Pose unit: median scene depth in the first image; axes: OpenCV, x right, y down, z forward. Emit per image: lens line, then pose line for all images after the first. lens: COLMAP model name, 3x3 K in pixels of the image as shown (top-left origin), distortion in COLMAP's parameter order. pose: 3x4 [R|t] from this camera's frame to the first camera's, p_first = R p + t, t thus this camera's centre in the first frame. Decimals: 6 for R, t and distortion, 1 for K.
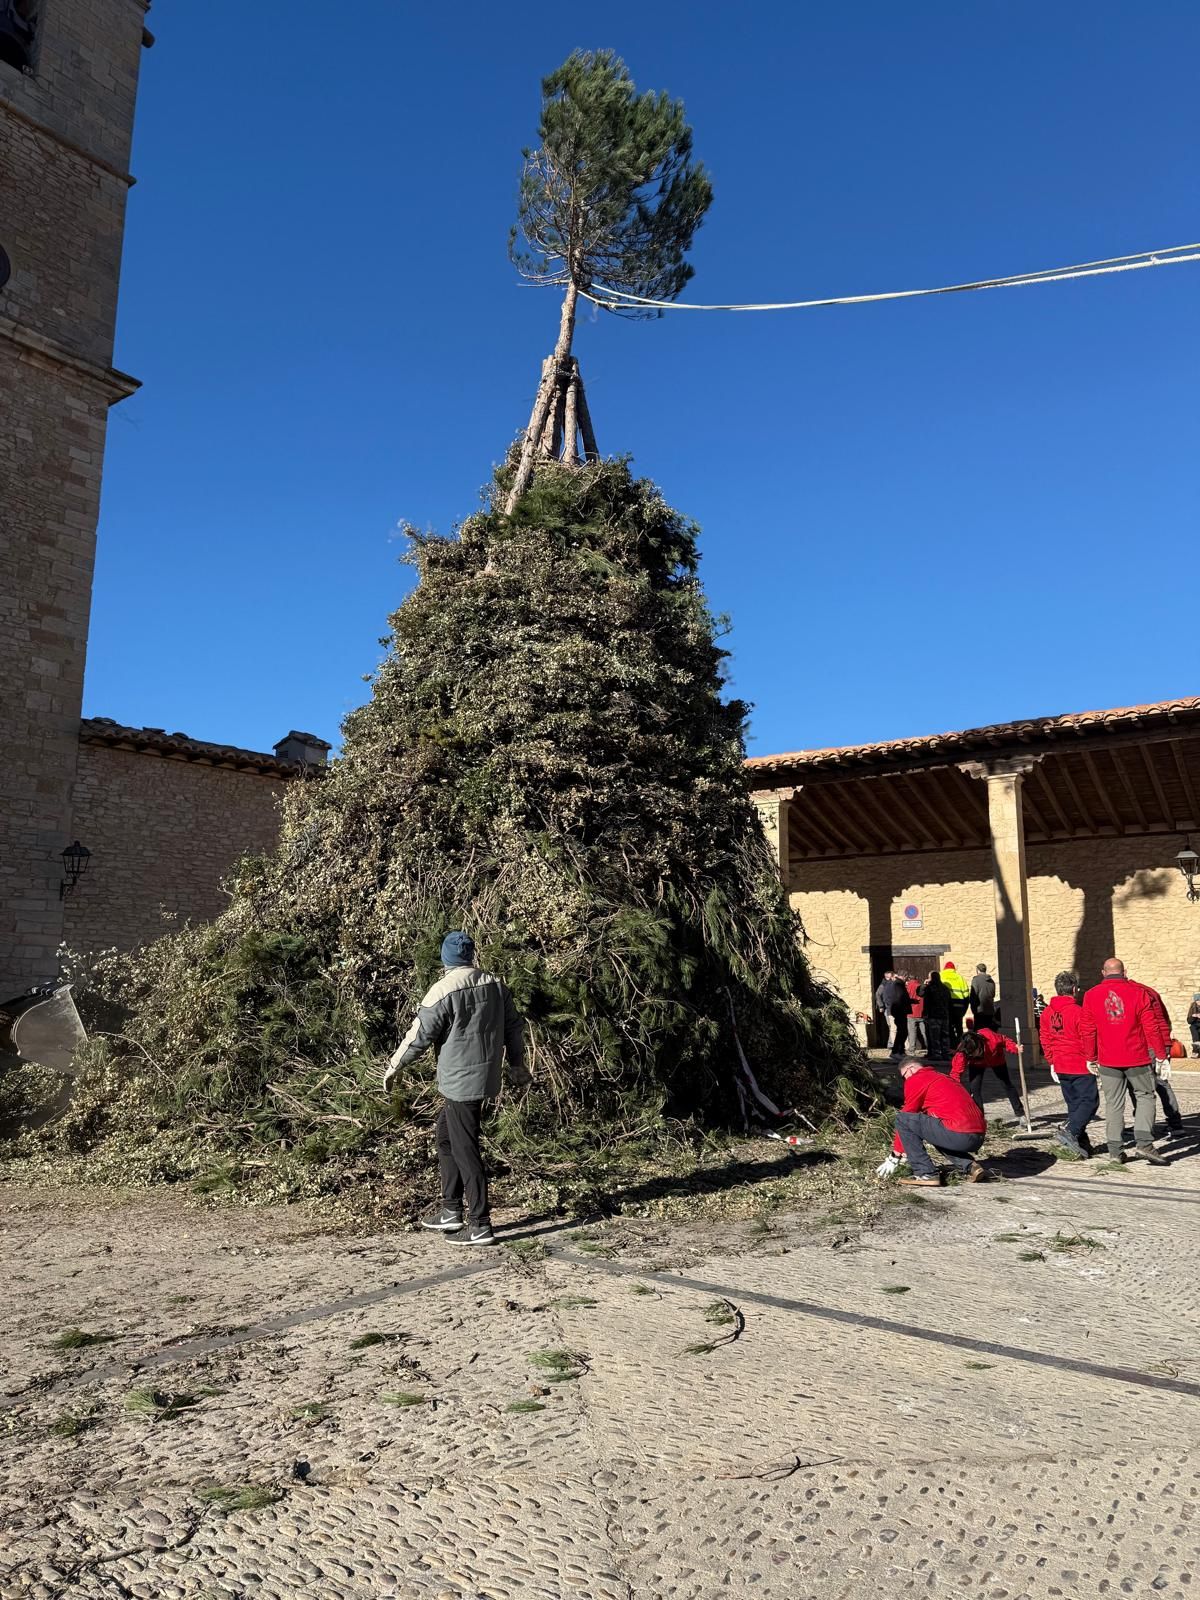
lens RADIAL K [[1124.0, 0, 600.0], [0, 1124.0, 800.0], [0, 0, 1]] dist [0.079462, -0.070495]
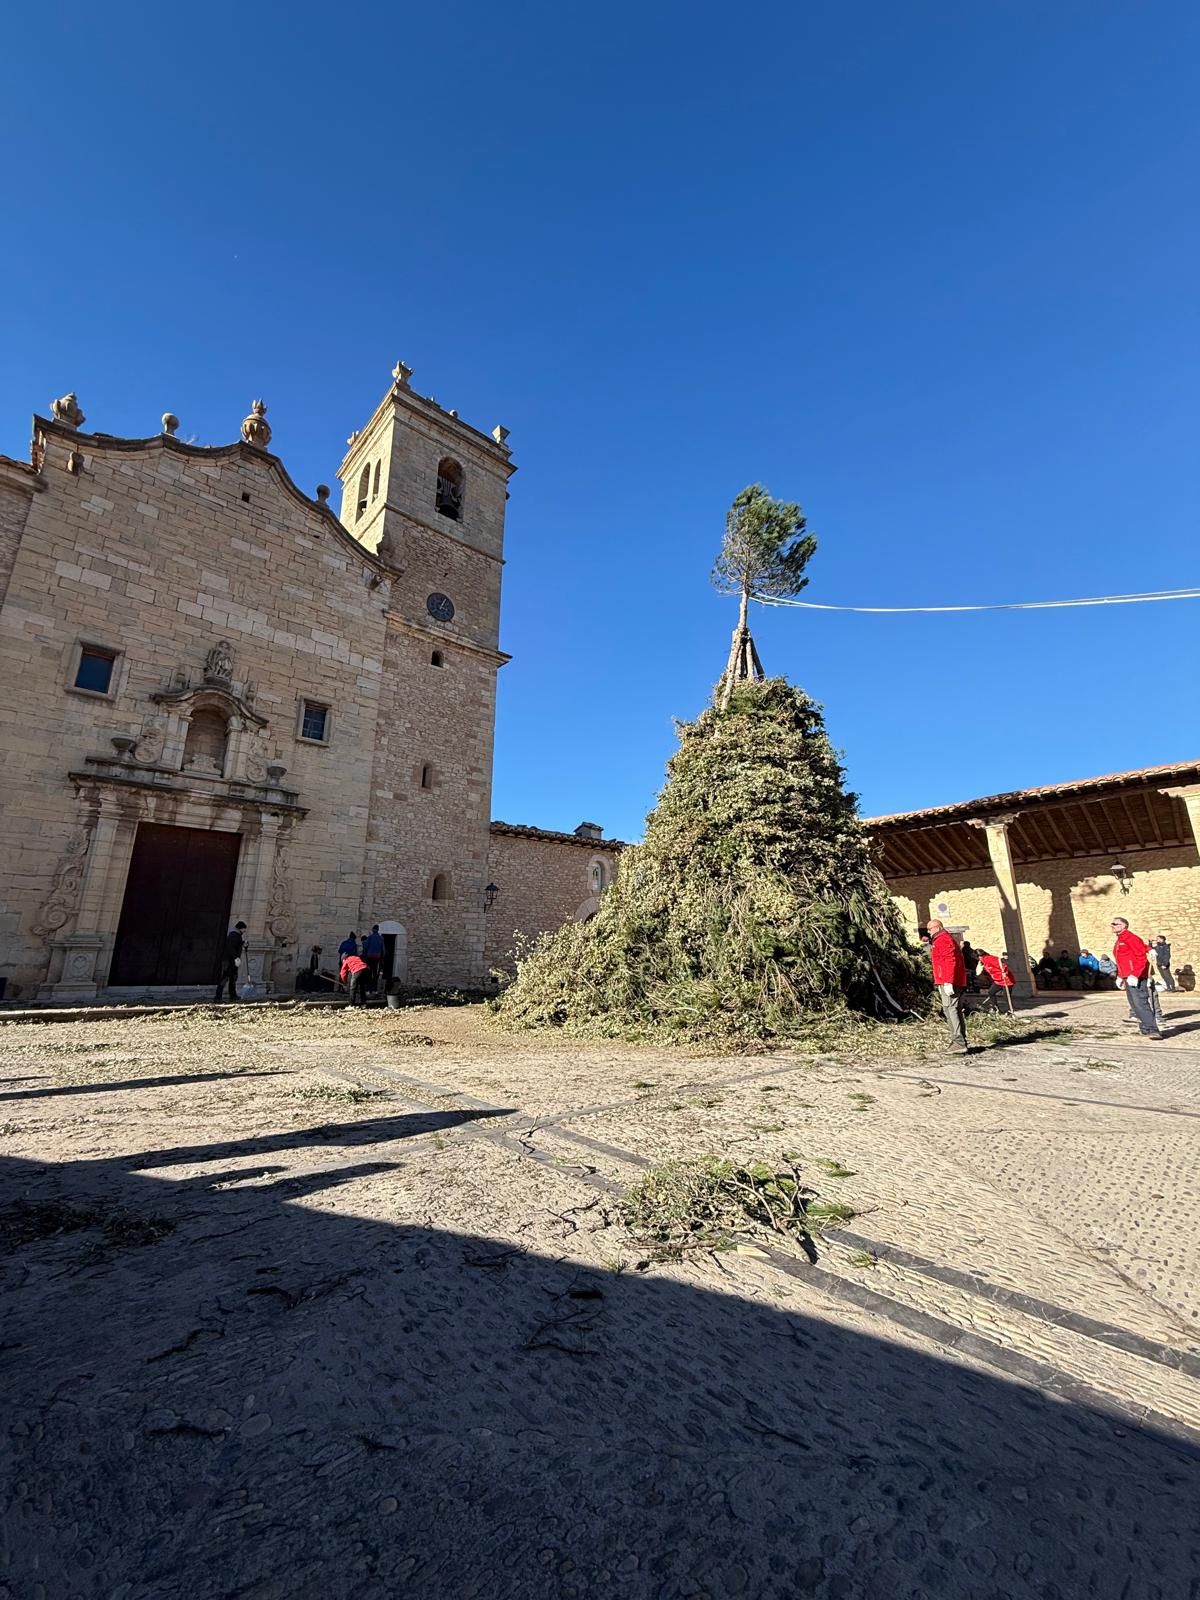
lens RADIAL K [[640.2, 0, 600.0], [0, 640.2, 800.0], [0, 0, 1]] dist [-0.000188, 0.000054]
pose [[0.981651, -0.059585, -0.181137, -0.111238], [0.043868, 0.995014, -0.089570, 0.000805], [0.185570, 0.079981, 0.979371, -0.145859]]
